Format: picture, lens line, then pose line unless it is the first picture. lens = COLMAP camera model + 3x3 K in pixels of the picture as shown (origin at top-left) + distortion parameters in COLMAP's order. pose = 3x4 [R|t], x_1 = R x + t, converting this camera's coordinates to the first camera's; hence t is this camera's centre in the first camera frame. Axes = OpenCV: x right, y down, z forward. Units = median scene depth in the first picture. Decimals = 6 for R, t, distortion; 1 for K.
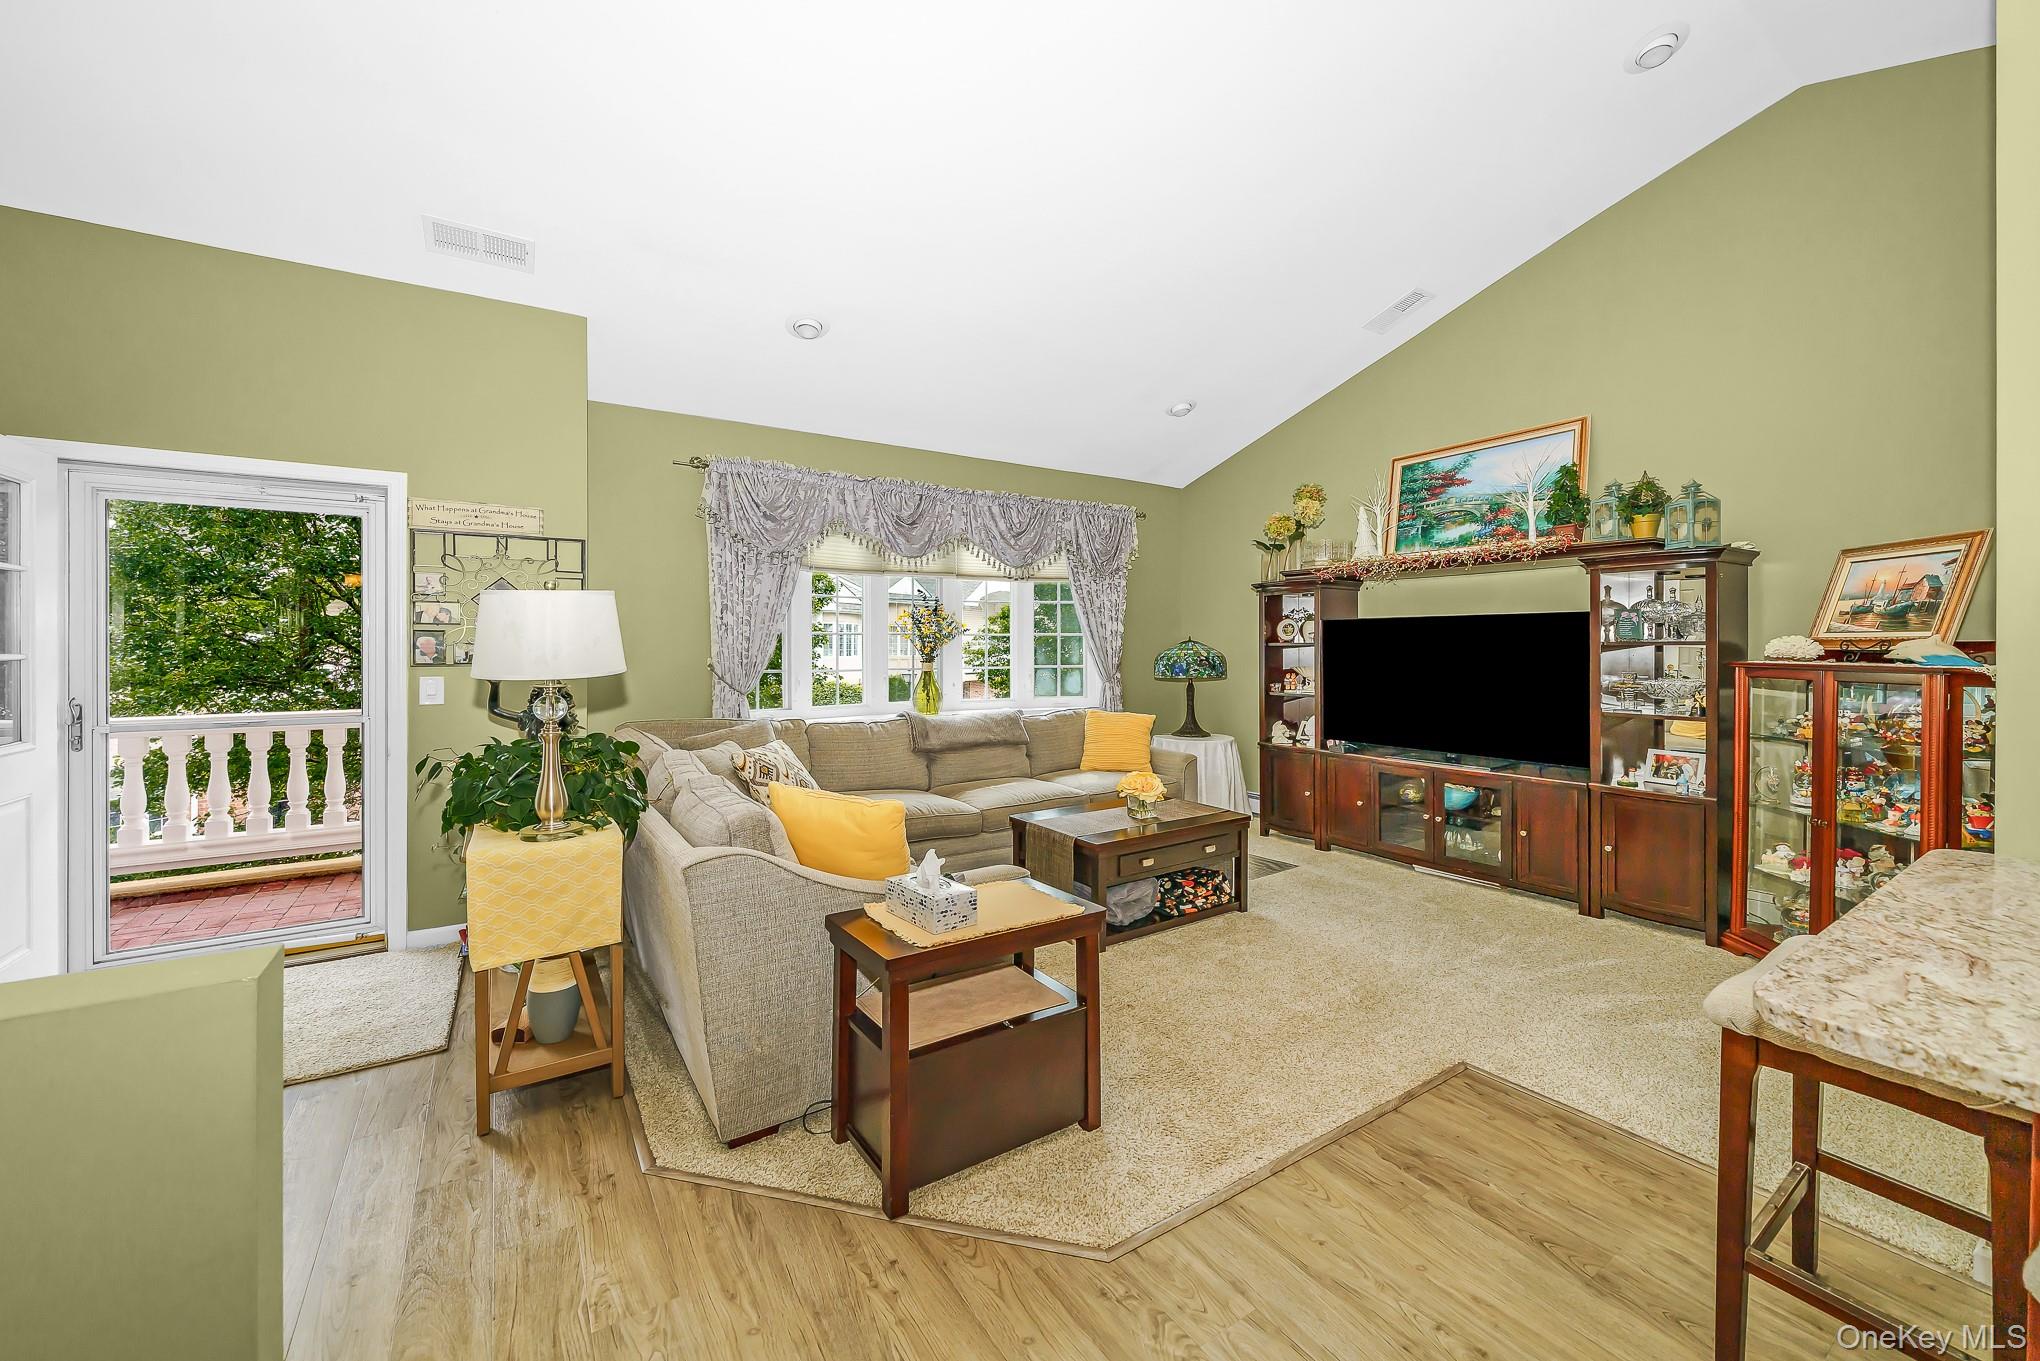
lens RADIAL K [[749.2, 0, 1059.7], [0, 749.2, 652.3], [0, 0, 1]] dist [-0.007133, 0.000712]
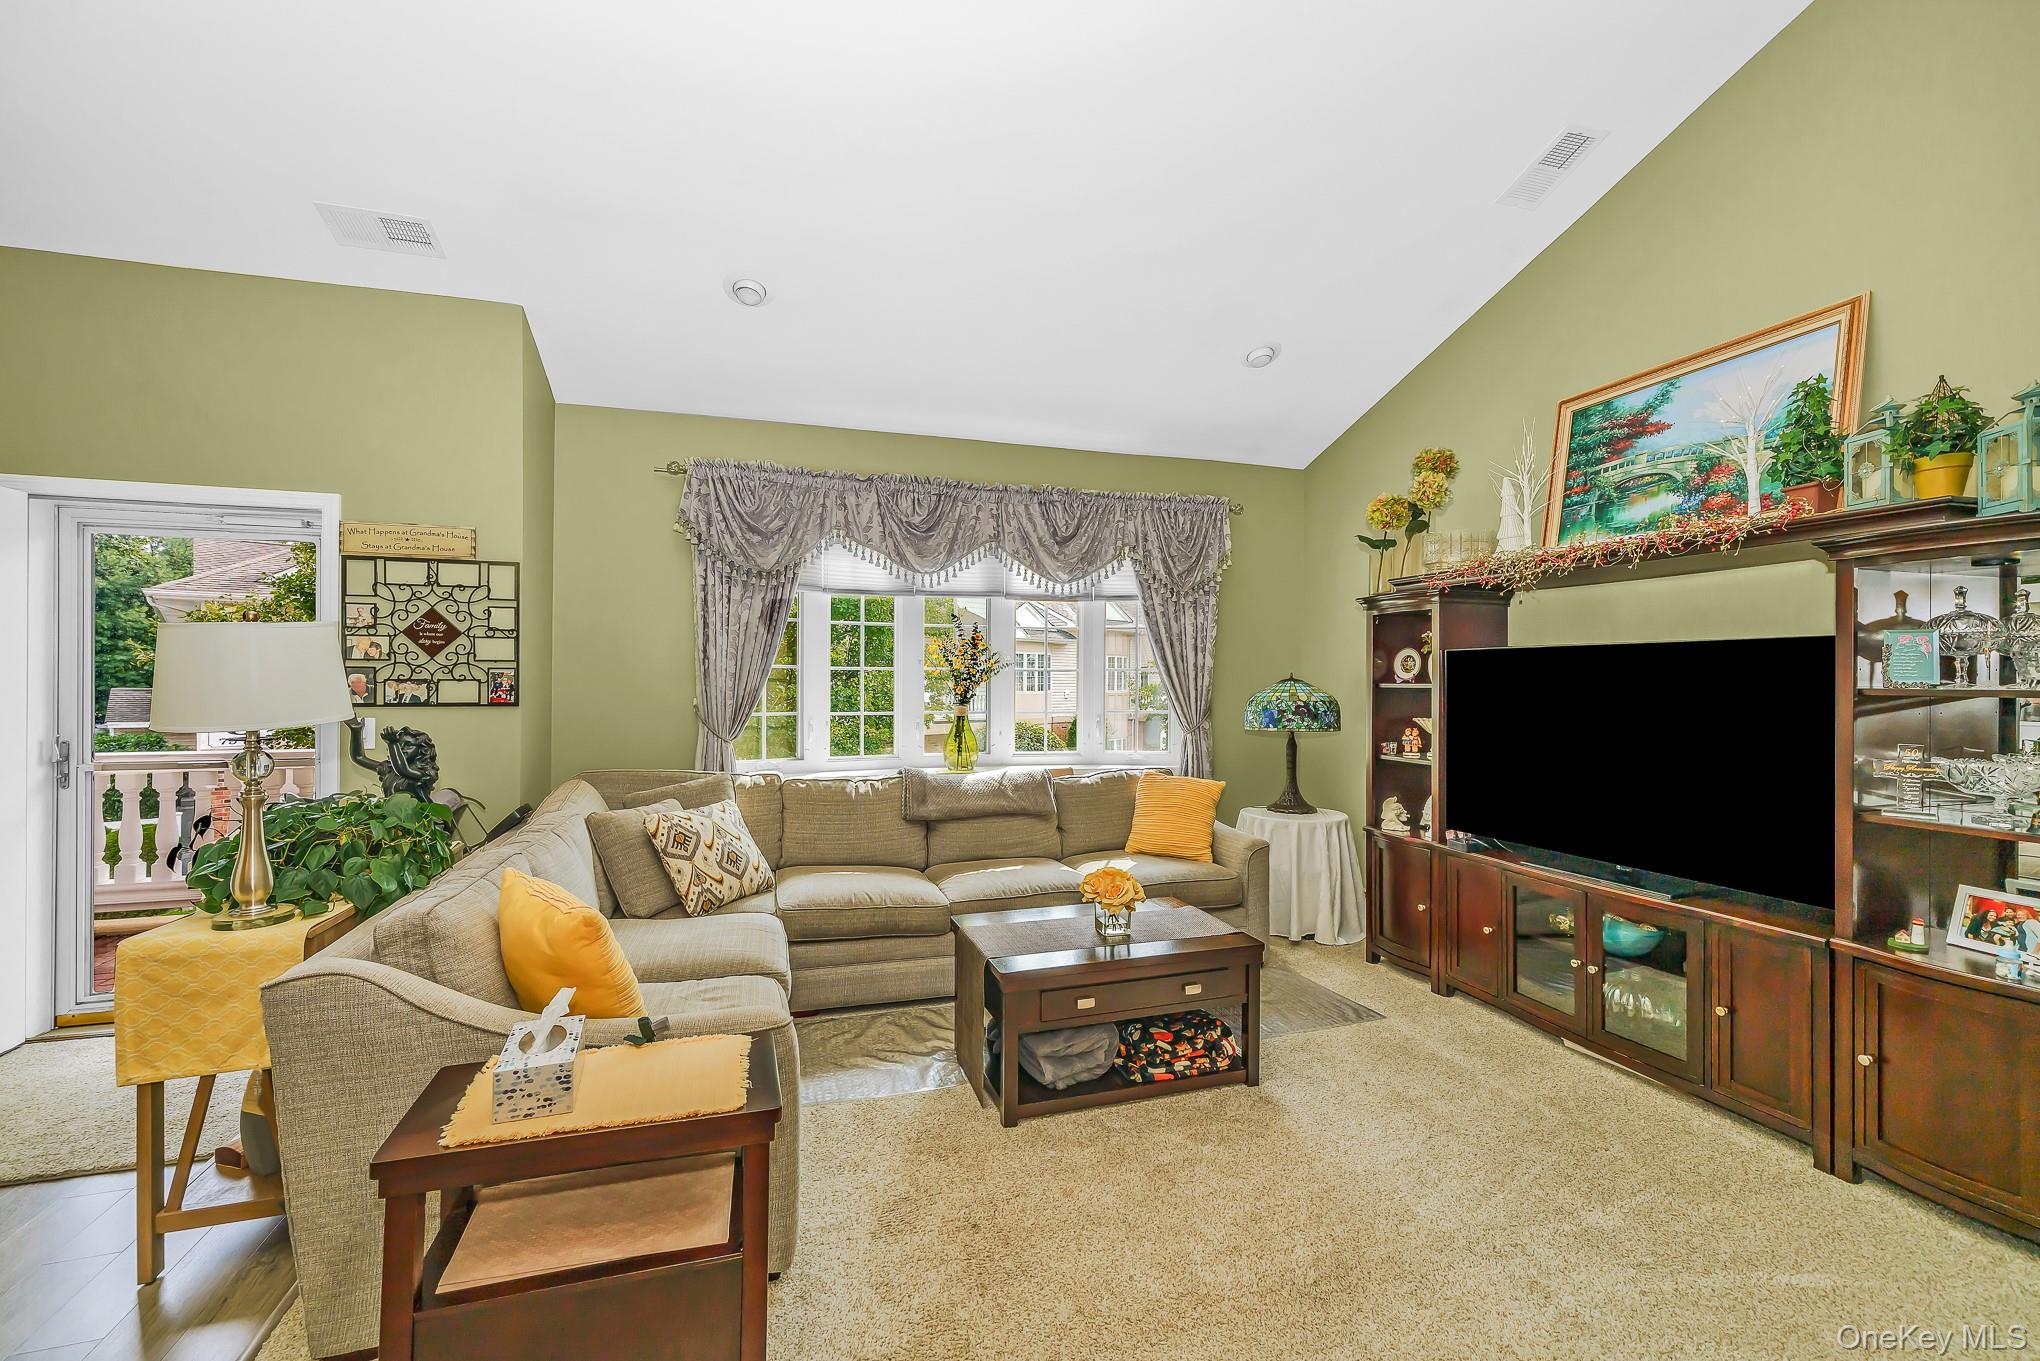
lens RADIAL K [[872.7, 0, 1094.0], [0, 872.7, 682.3], [0, 0, 1]] dist [-0.002559, 0.001299]
pose [[0.971327, 0.006379, -0.237663, 0.272309], [-0.007497, 0.999965, -0.003802, -0.011287], [0.237630, 0.005475, 0.971340, 0.167063]]
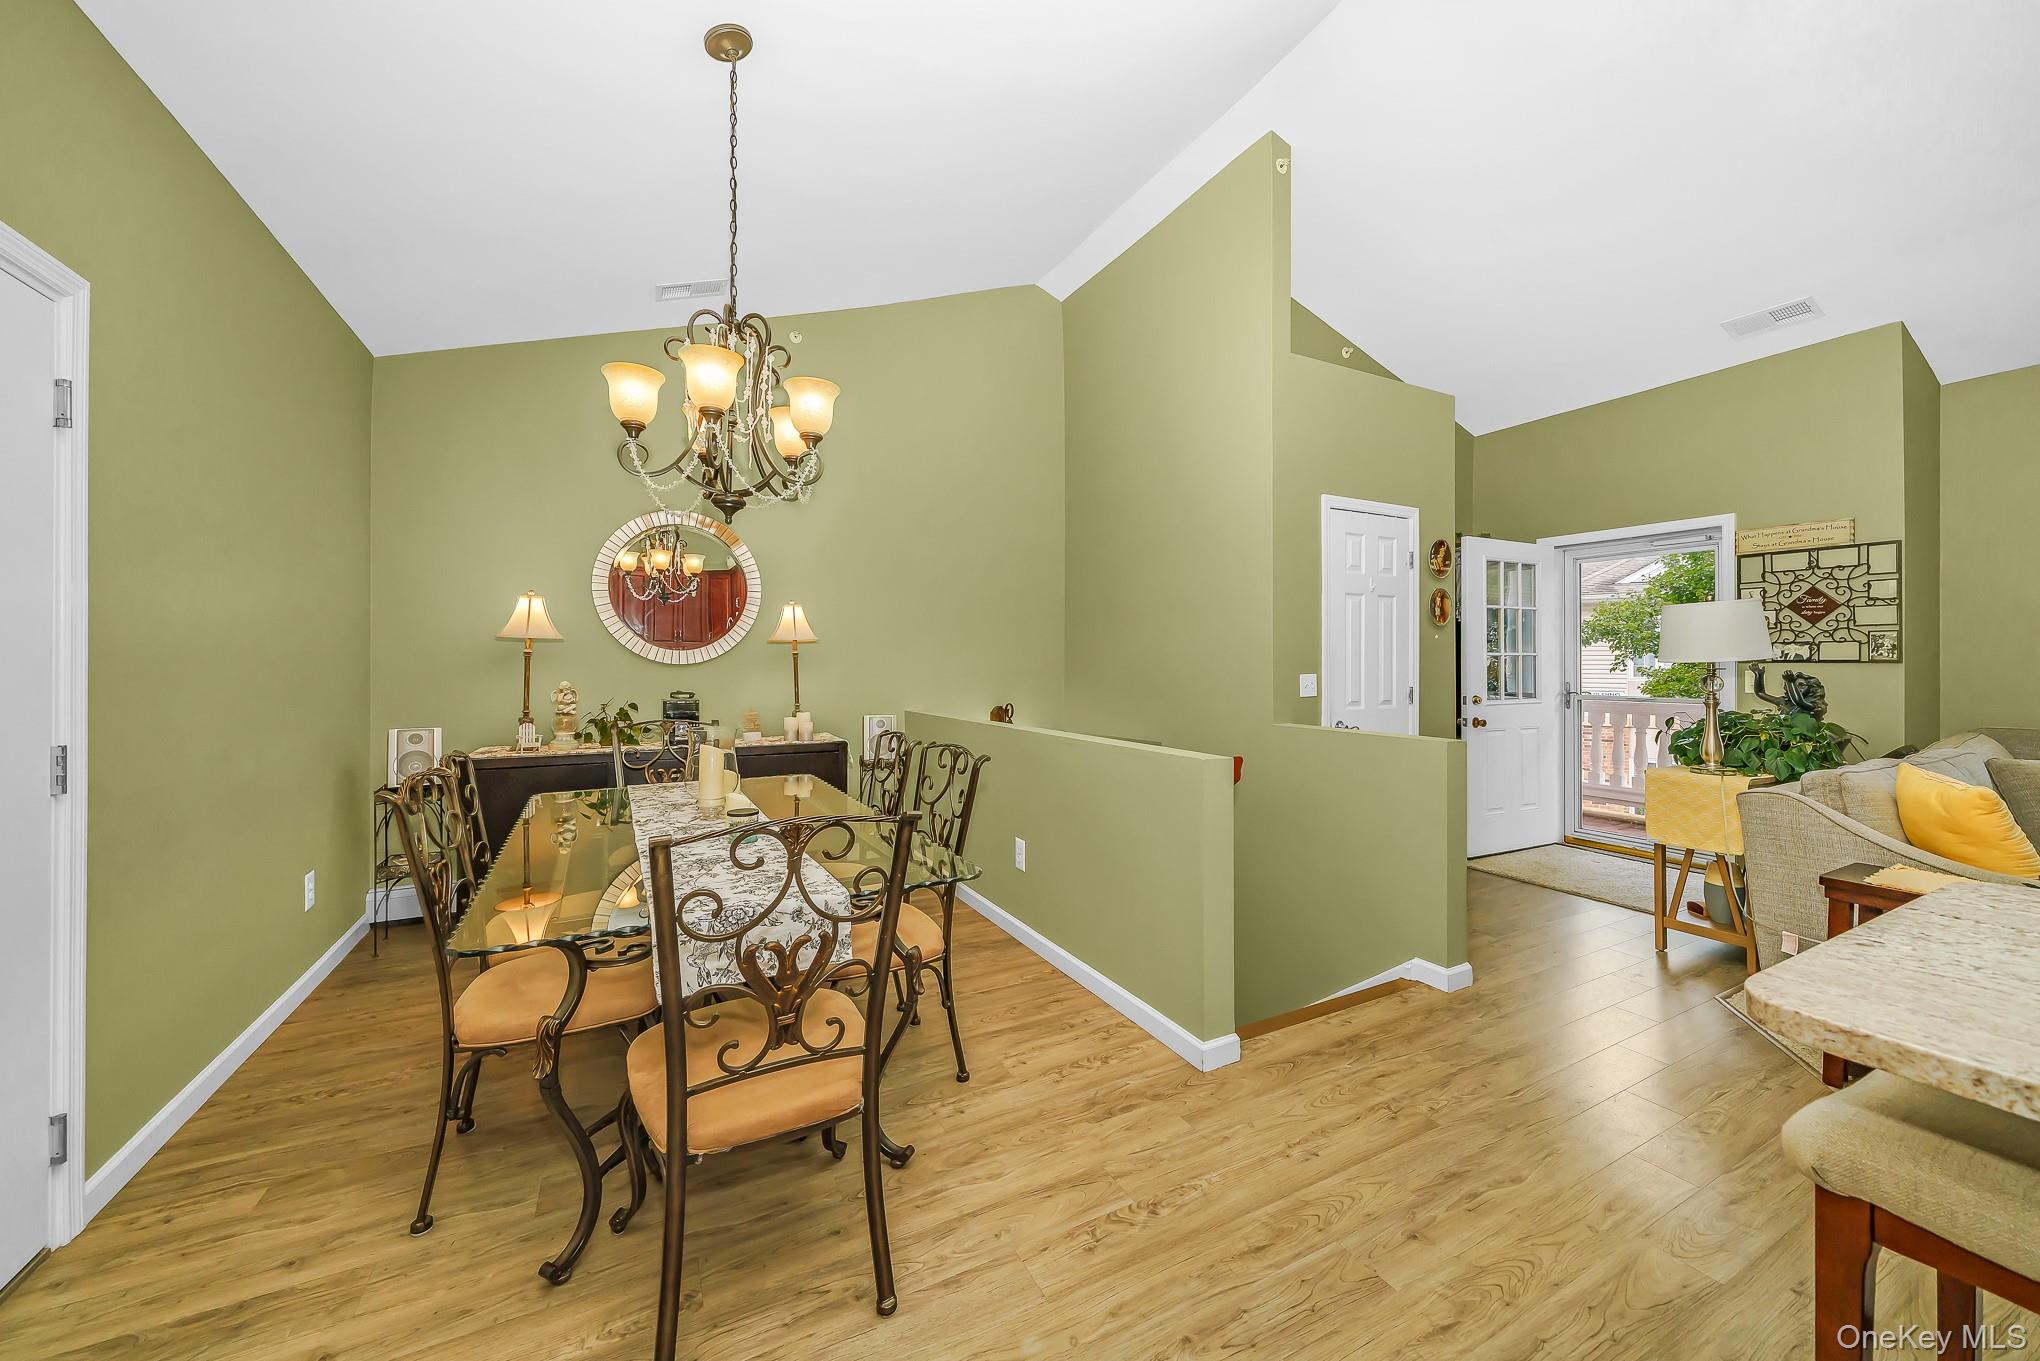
lens RADIAL K [[812.9, 0, 925.6], [0, 812.9, 660.5], [0, 0, 1]] dist [-0.002210, 0.000140]
pose [[-0.123333, -0.005375, -0.992351, 0.612764], [-0.002977, 0.999983, -0.005046, 0.021416], [0.992361, 0.002332, -0.123347, -0.163250]]
